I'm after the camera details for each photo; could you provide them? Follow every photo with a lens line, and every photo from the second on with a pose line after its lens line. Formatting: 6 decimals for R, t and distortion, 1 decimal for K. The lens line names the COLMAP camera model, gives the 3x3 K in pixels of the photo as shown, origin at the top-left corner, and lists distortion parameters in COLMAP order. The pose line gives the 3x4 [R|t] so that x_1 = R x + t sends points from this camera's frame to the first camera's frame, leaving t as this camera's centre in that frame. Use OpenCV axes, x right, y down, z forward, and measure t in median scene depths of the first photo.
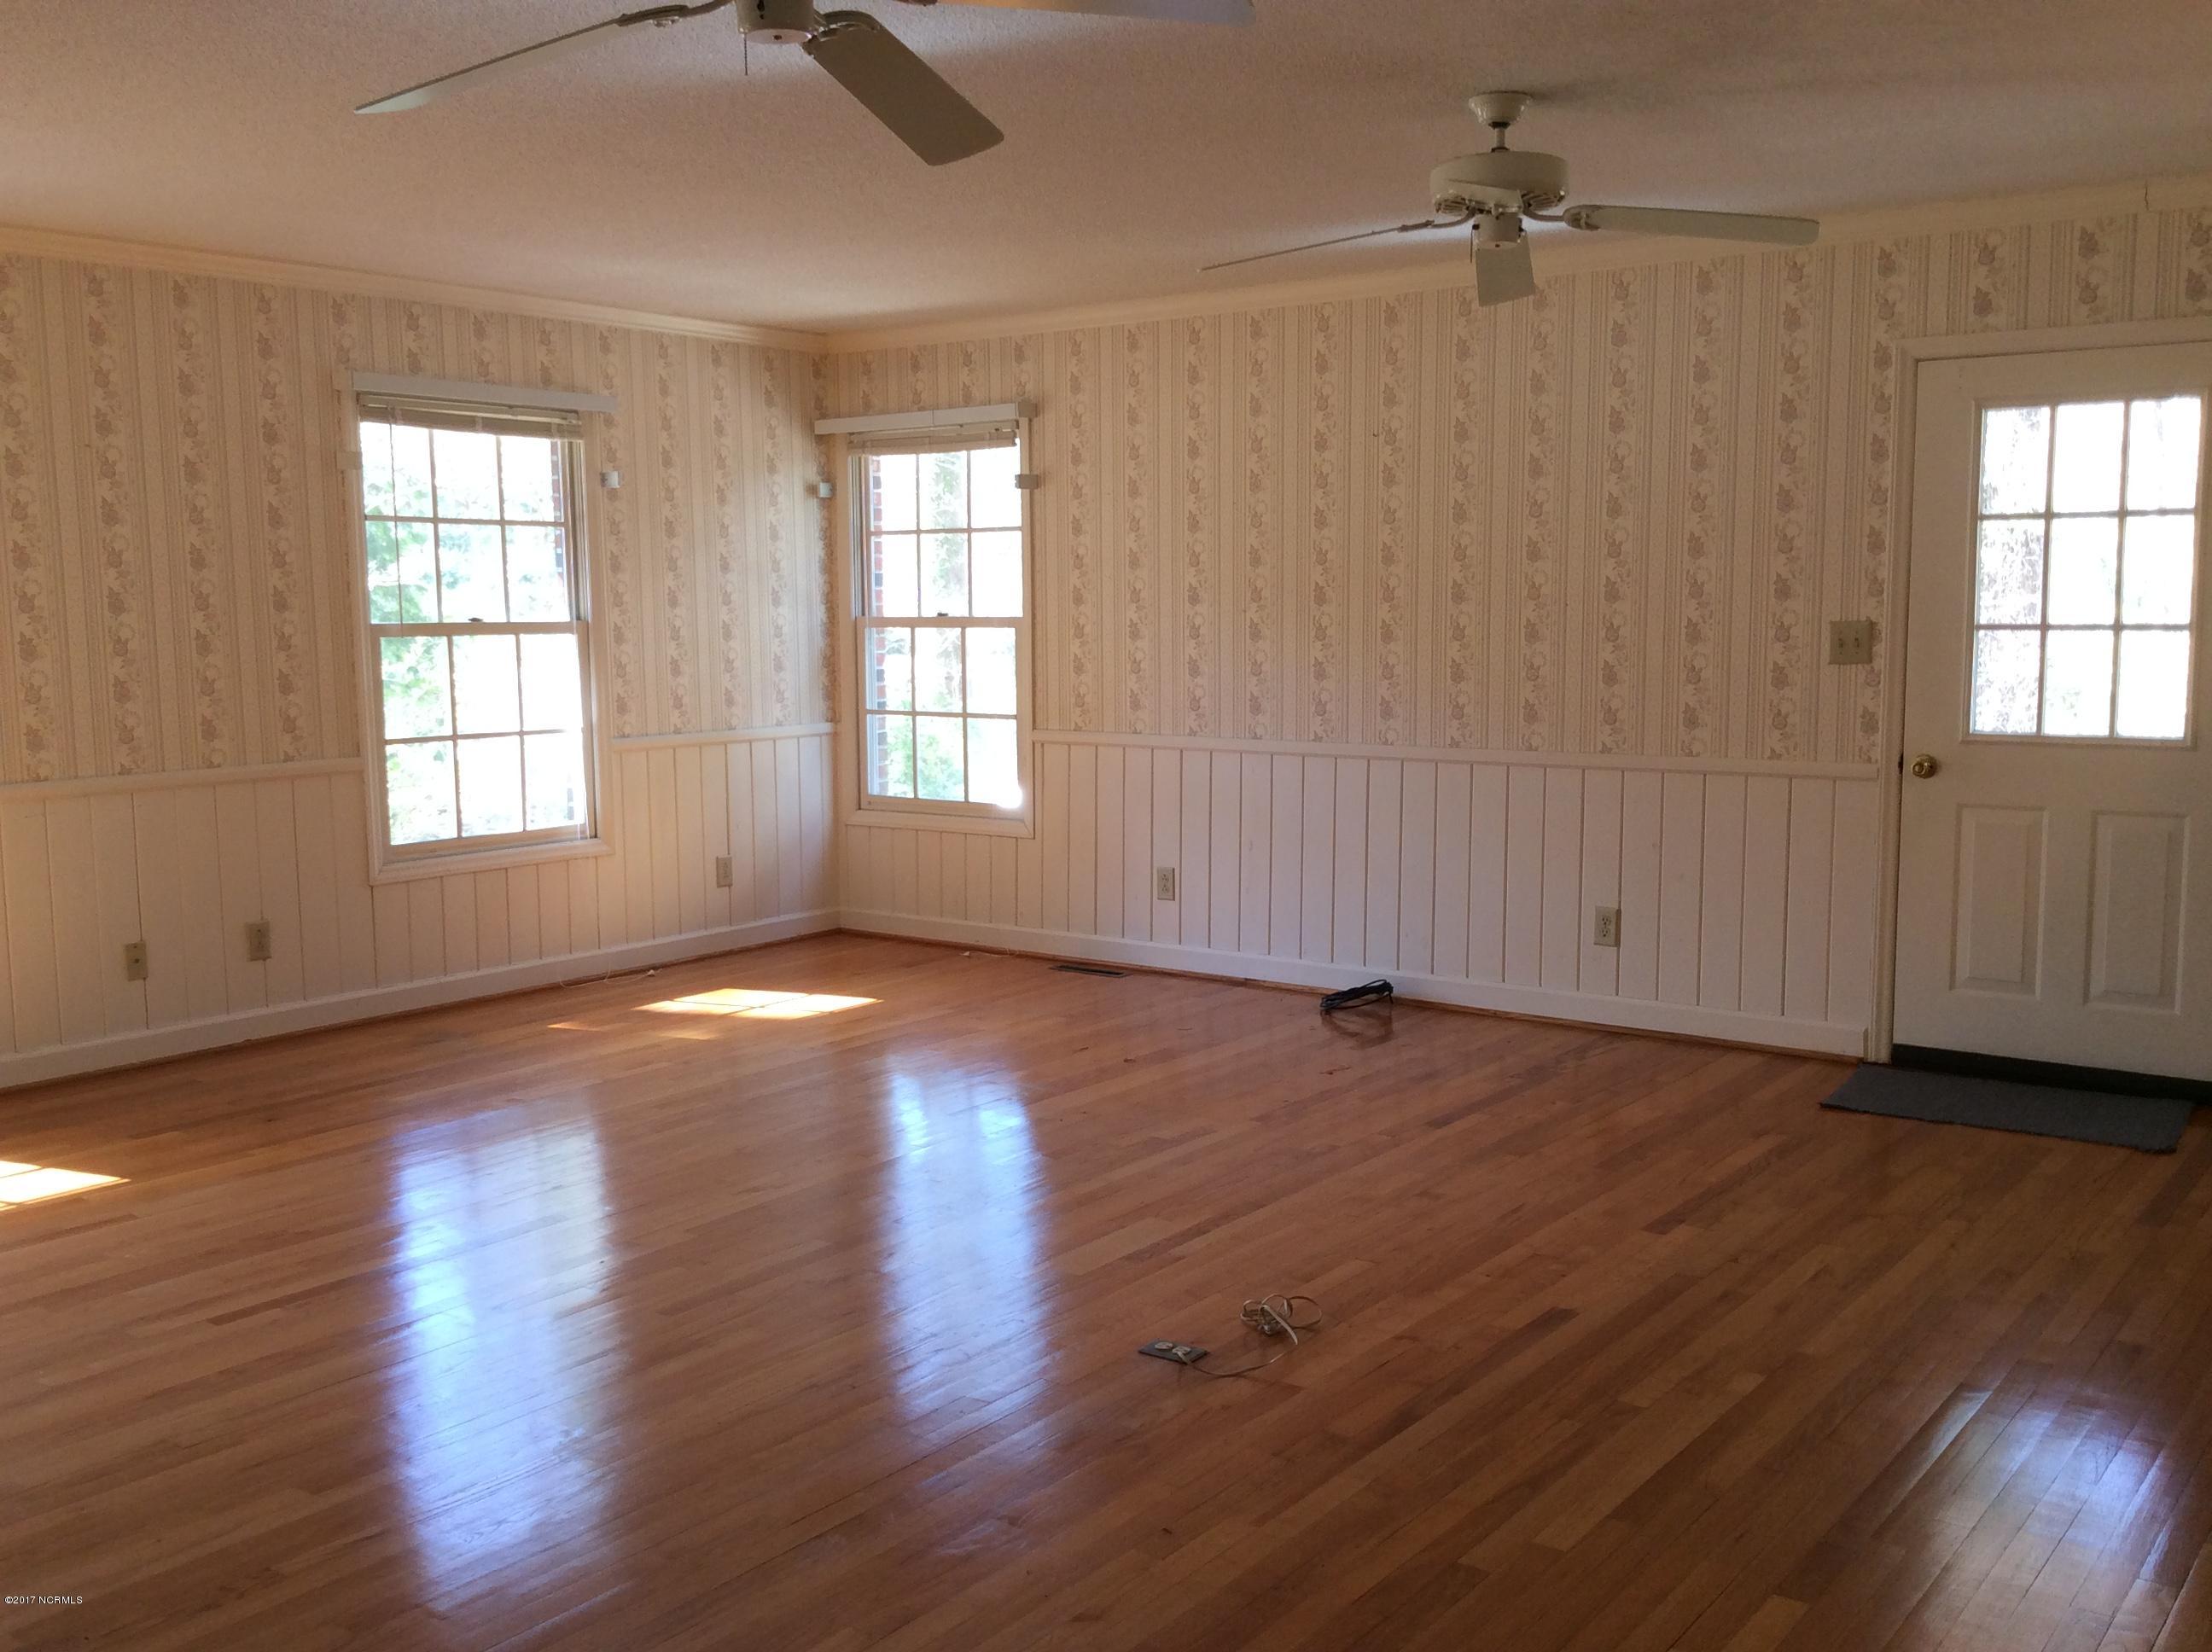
lens RADIAL K [[2083.8, 0, 1176.9], [0, 2083.8, 831.3], [0, 0, 1]] dist [0.040289, 0.000000]
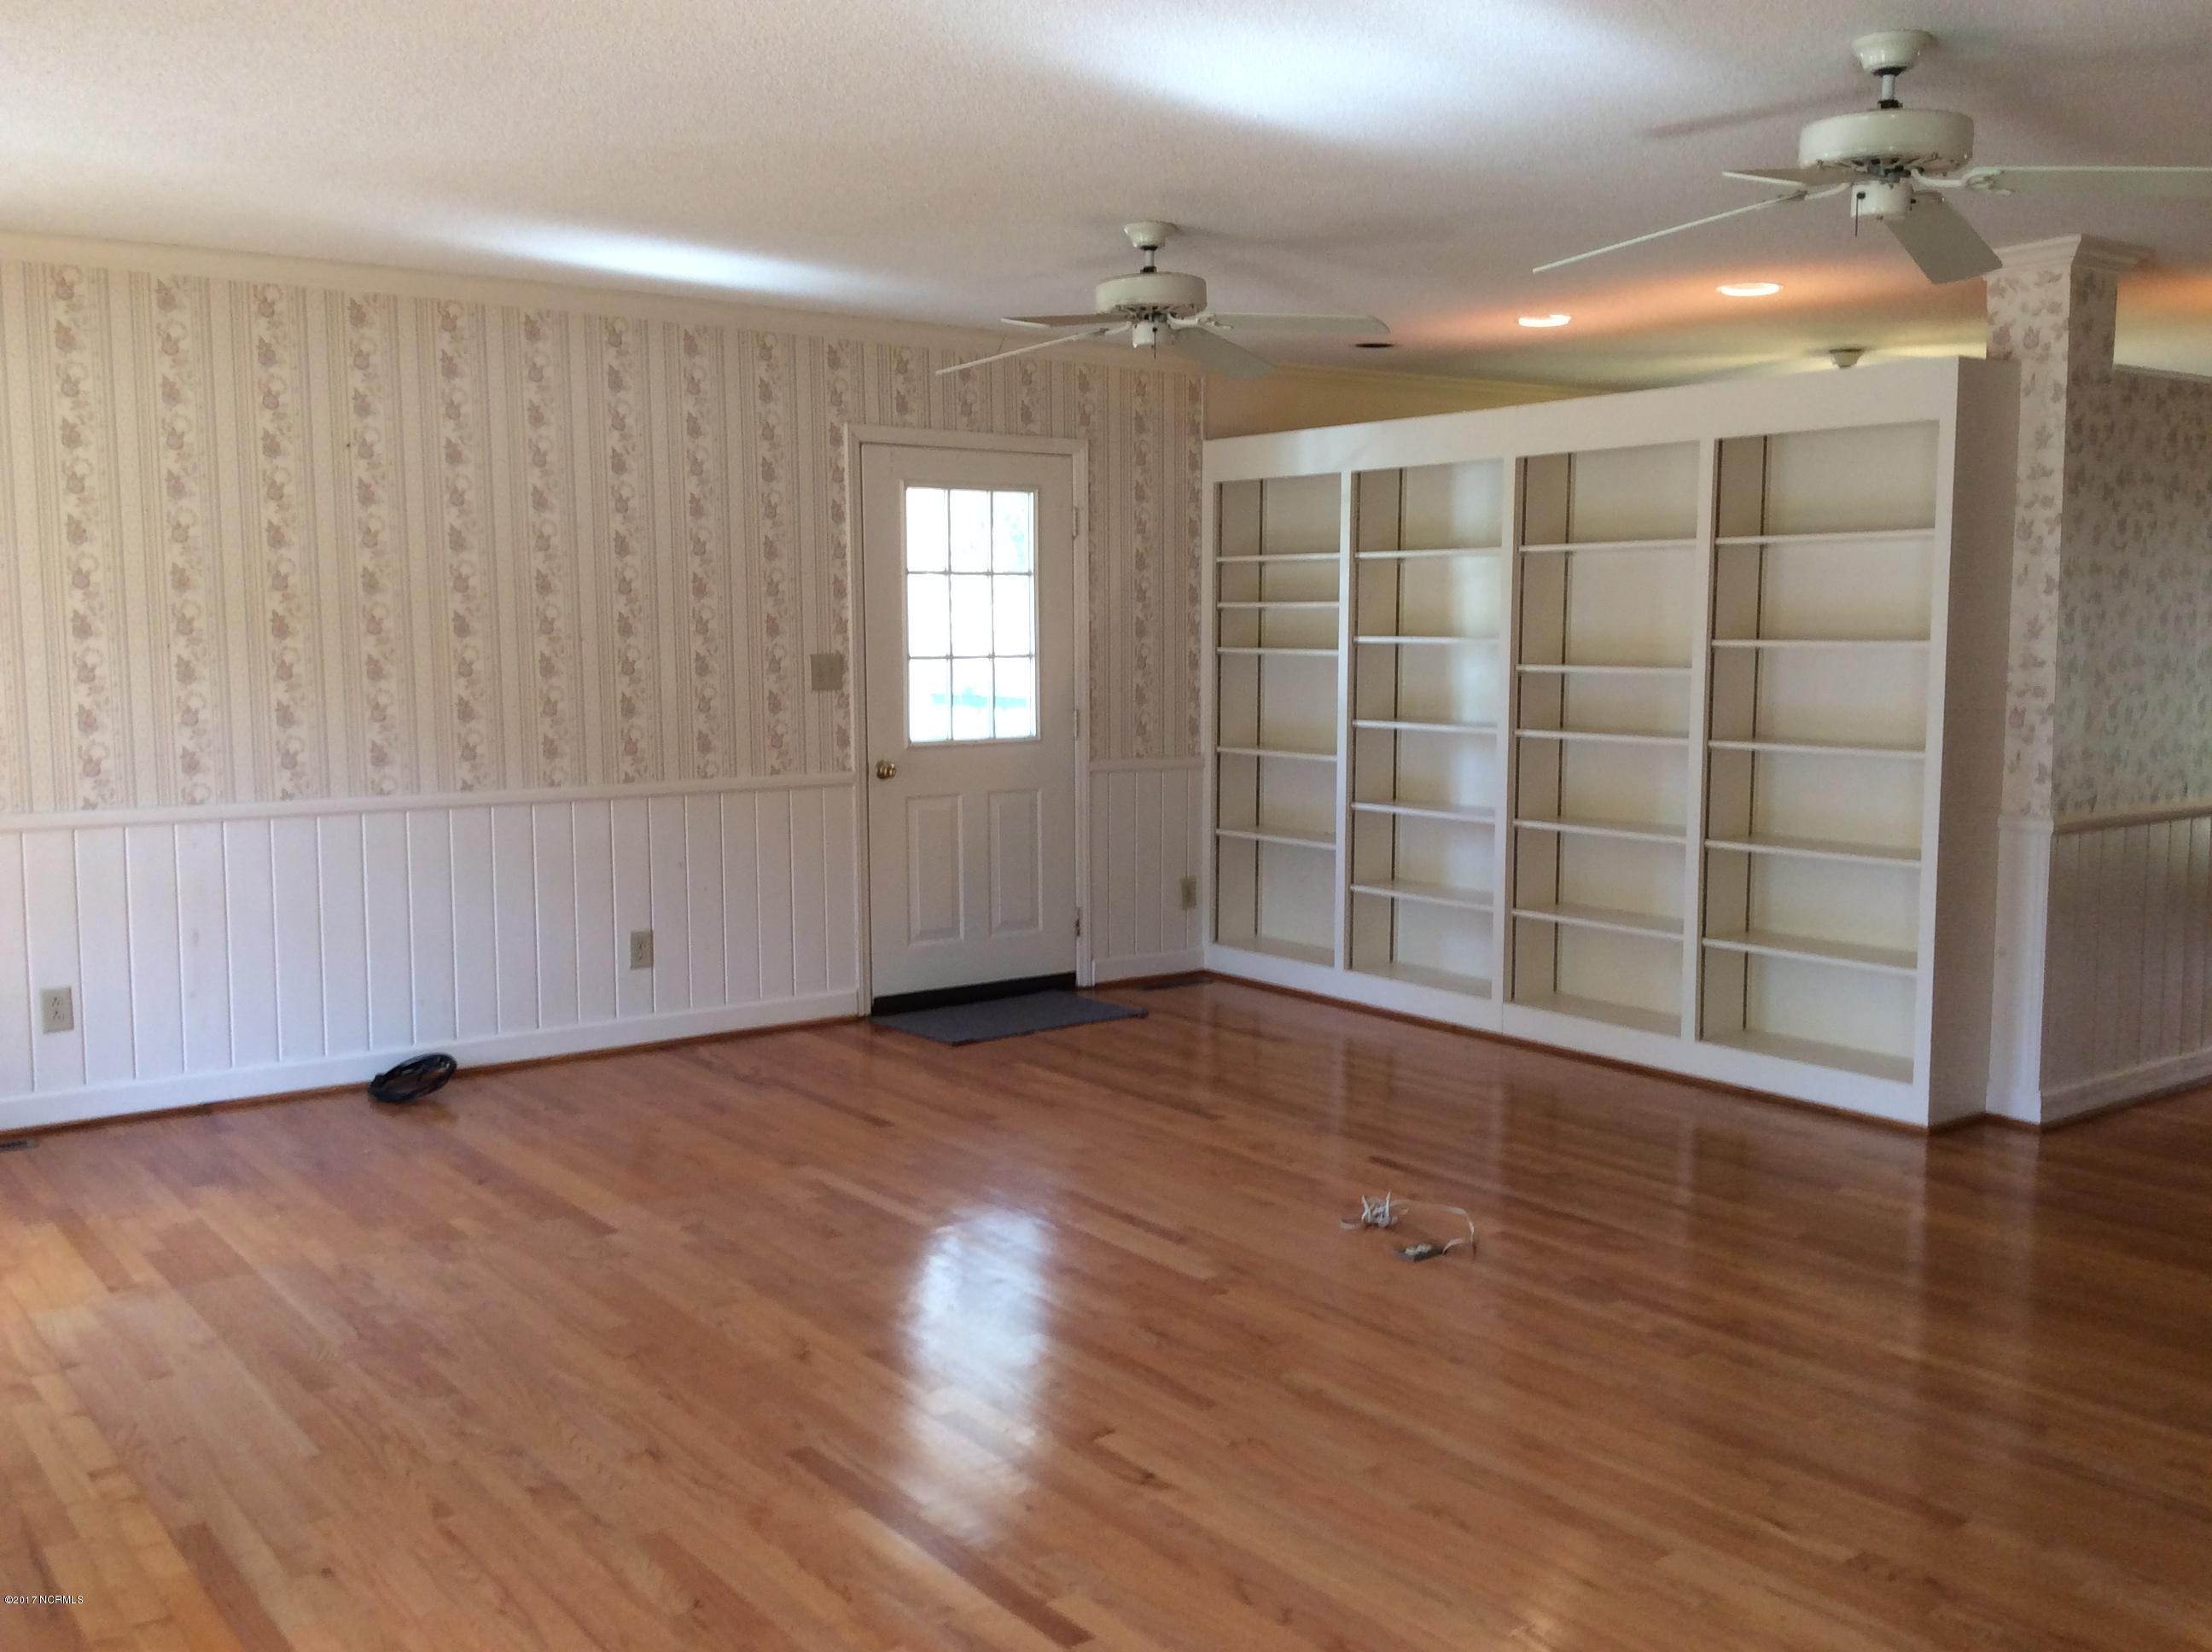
lens RADIAL K [[2083.8, 0, 1049.1], [0, 2083.8, 836.2], [0, 0, 1]] dist [0.040289, 0.000000]
pose [[0.266895, -0.089855, 0.959528, -0.844735], [0.105109, 0.992419, 0.063699, -0.063443], [-0.957977, 0.083854, 0.274316, 0.597742]]
